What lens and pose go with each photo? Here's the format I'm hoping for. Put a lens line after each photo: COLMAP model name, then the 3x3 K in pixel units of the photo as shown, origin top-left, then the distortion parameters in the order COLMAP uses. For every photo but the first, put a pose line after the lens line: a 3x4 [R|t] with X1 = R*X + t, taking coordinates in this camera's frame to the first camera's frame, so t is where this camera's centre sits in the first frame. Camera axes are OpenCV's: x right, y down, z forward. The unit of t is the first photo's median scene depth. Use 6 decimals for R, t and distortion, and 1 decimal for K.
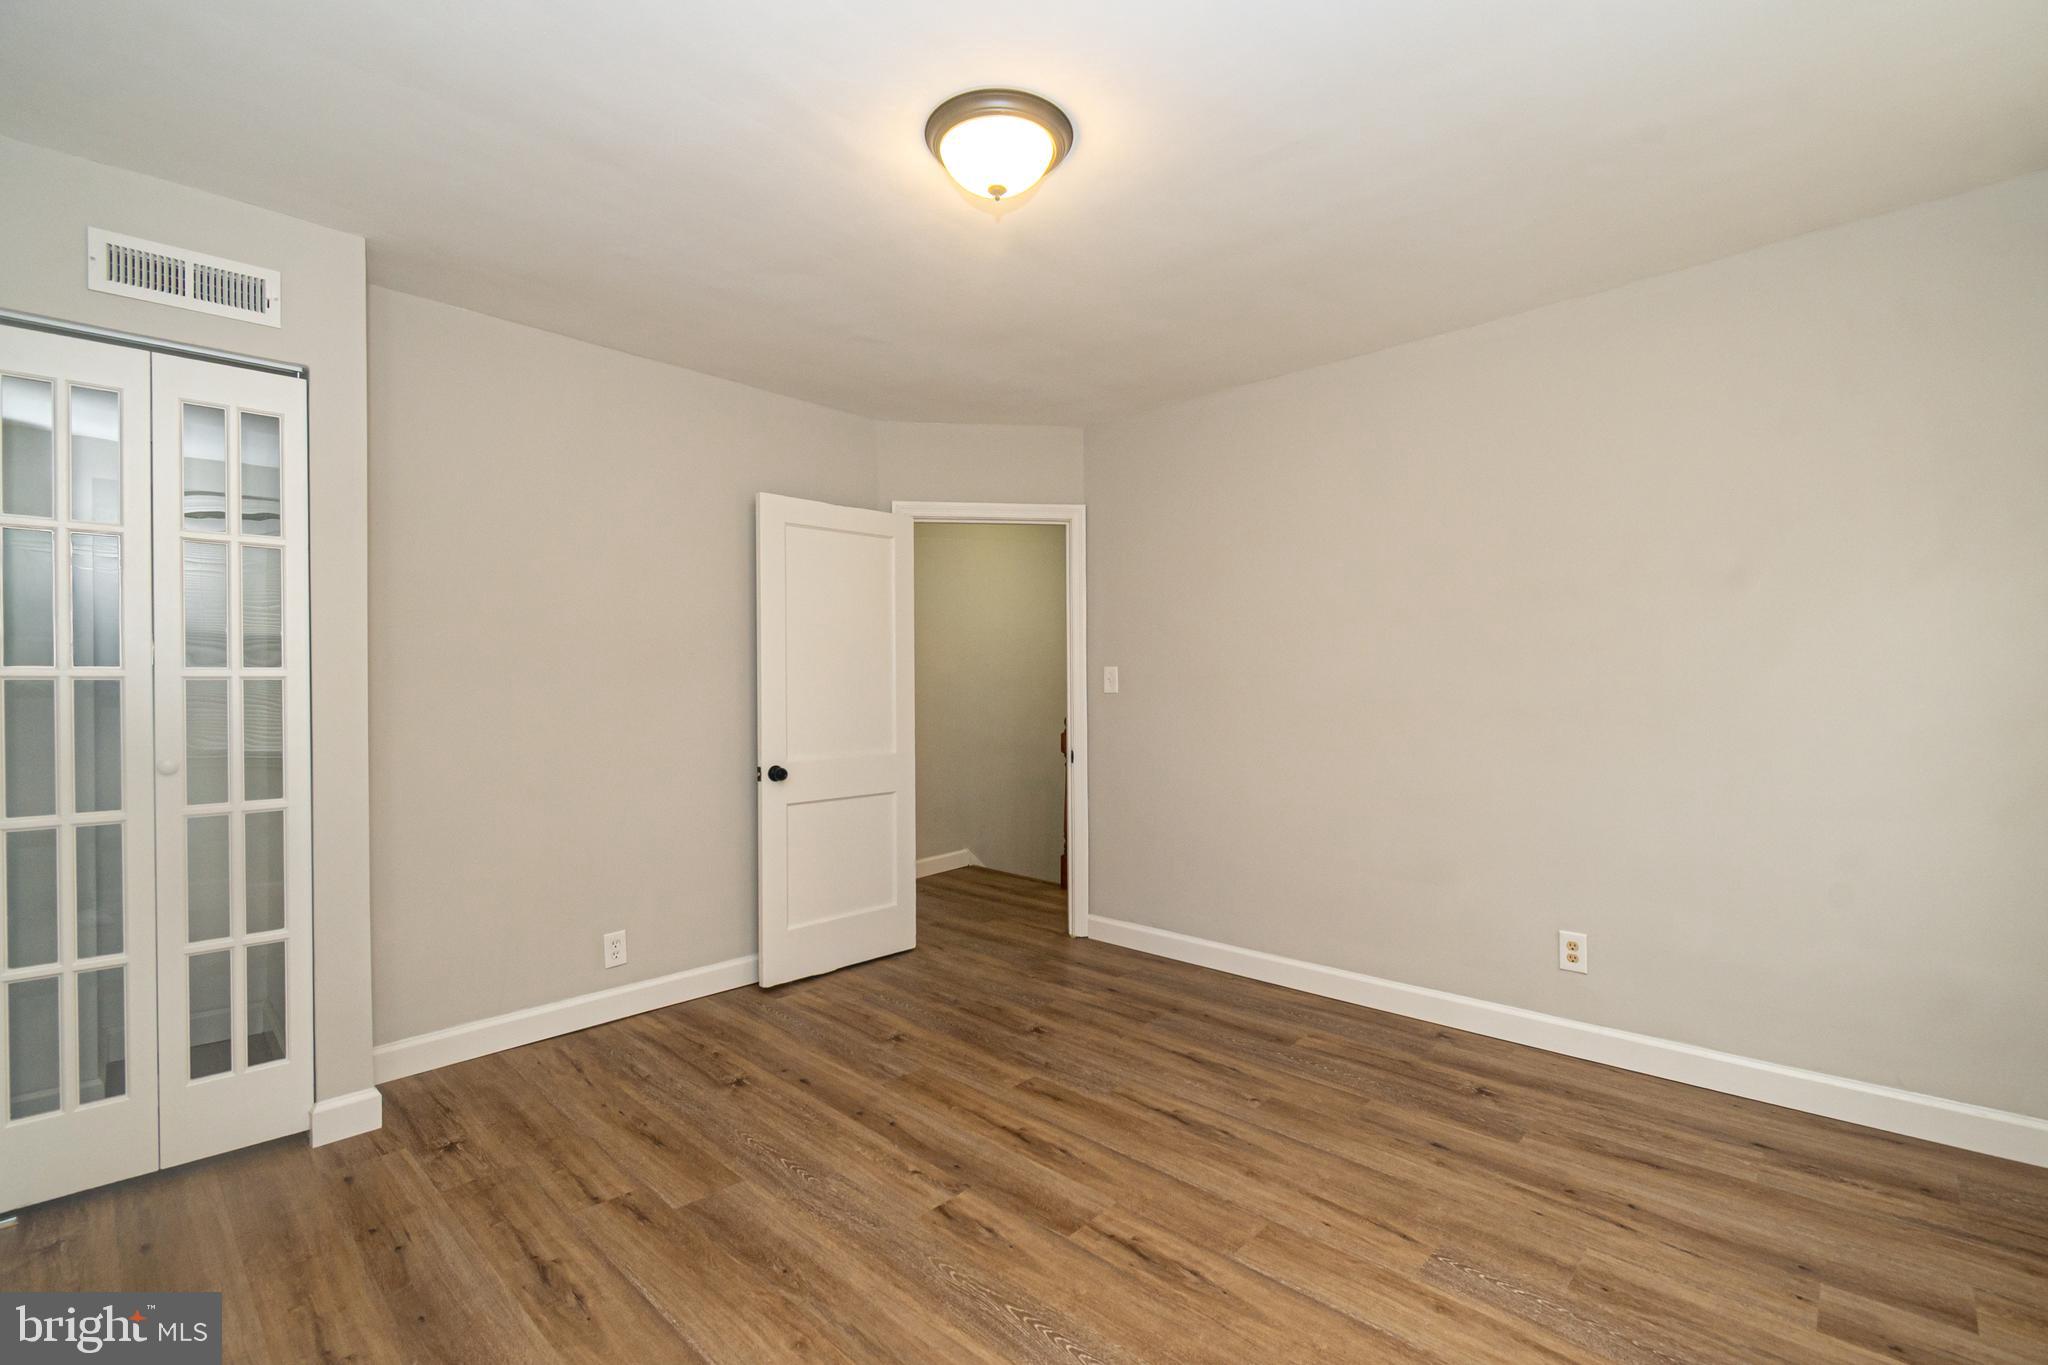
lens RADIAL K [[906.9, 0, 1017.9], [0, 906.9, 680.4], [0, 0, 1]] dist [0.010080, -0.005349]
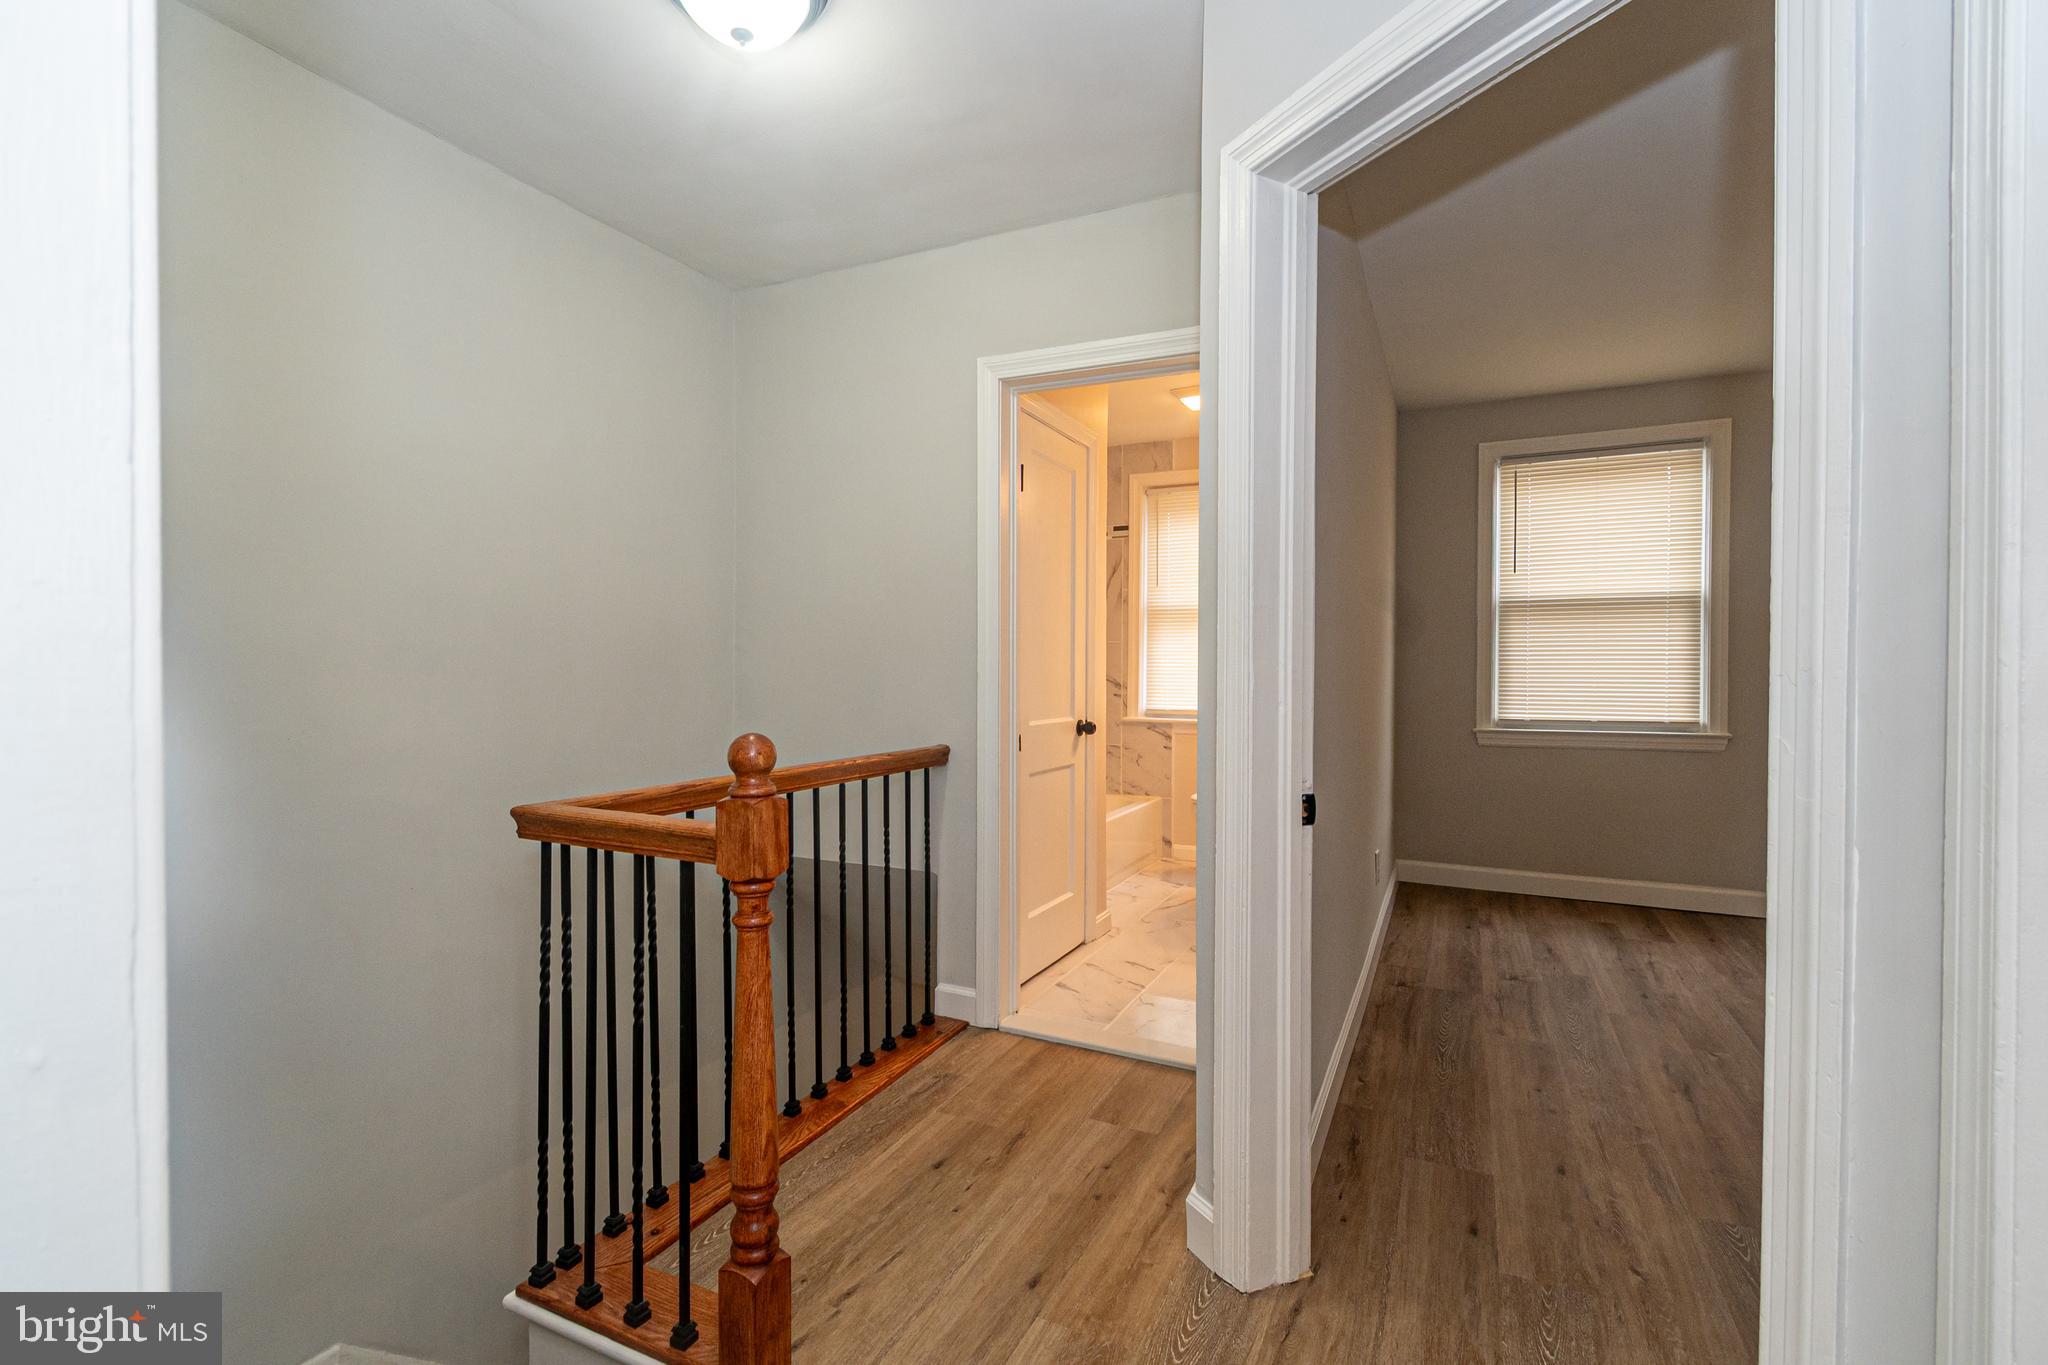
lens RADIAL K [[906.9, 0, 1031.2], [0, 906.9, 671.0], [0, 0, 1]] dist [0.010080, -0.005349]
pose [[-0.321737, 0.007090, 0.946802, -0.528823], [0.003707, 0.999974, -0.006228, 0.049906], [-0.946822, 0.001506, -0.321755, 2.393099]]
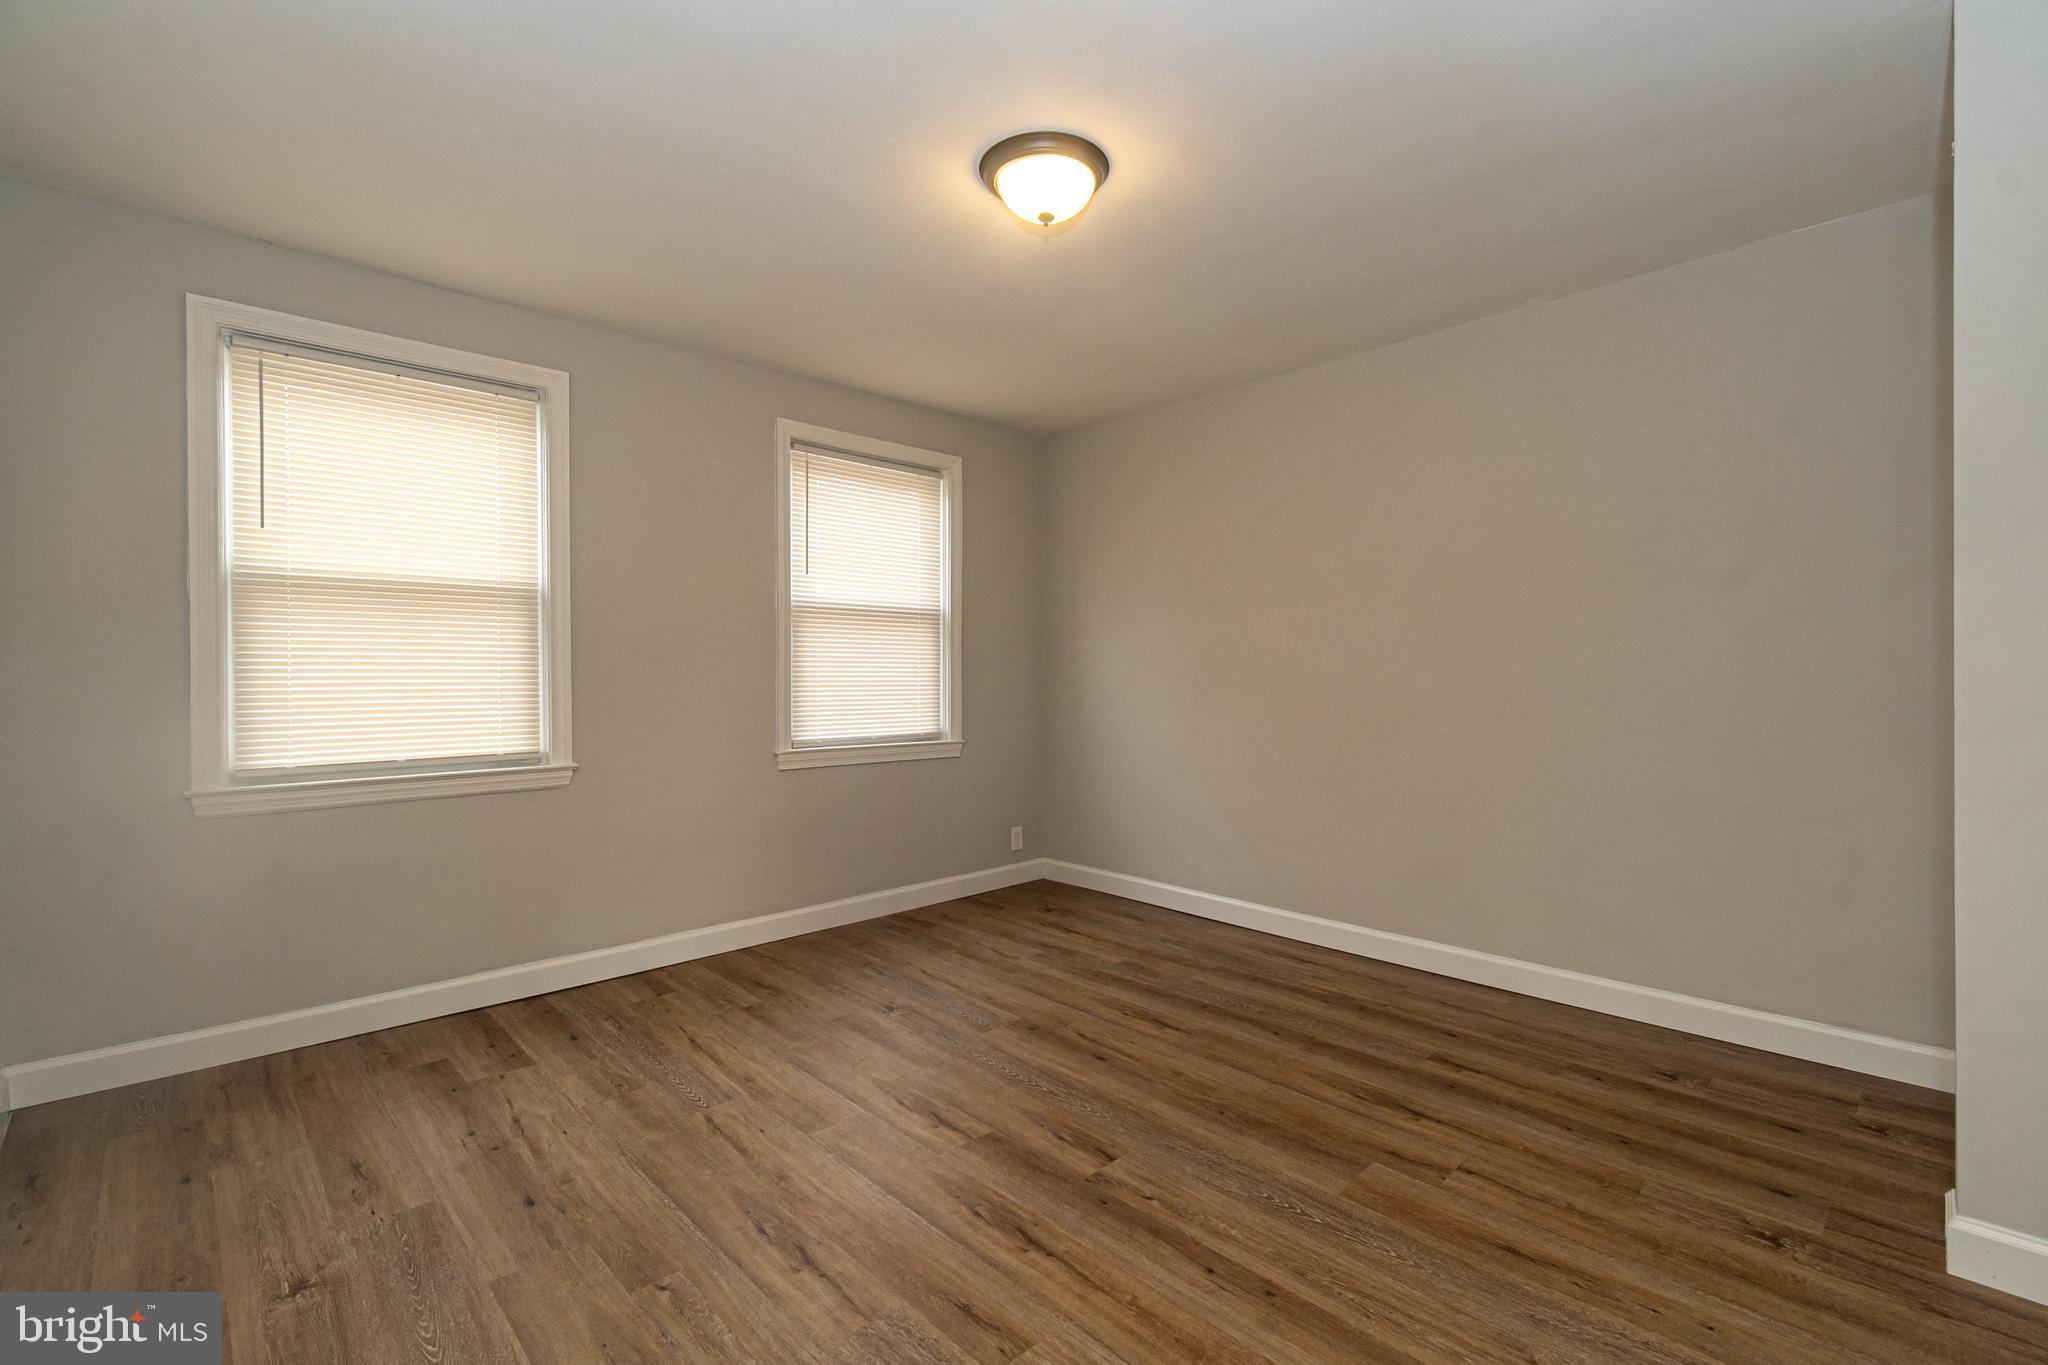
lens RADIAL K [[906.9, 0, 1028.4], [0, 906.9, 689.4], [0, 0, 1]] dist [0.010080, -0.005349]
pose [[-0.999446, 0.009105, 0.032008, -0.028404], [0.009668, 0.999800, 0.017487, 0.031573], [-0.031843, 0.017787, -0.999335, 1.921139]]
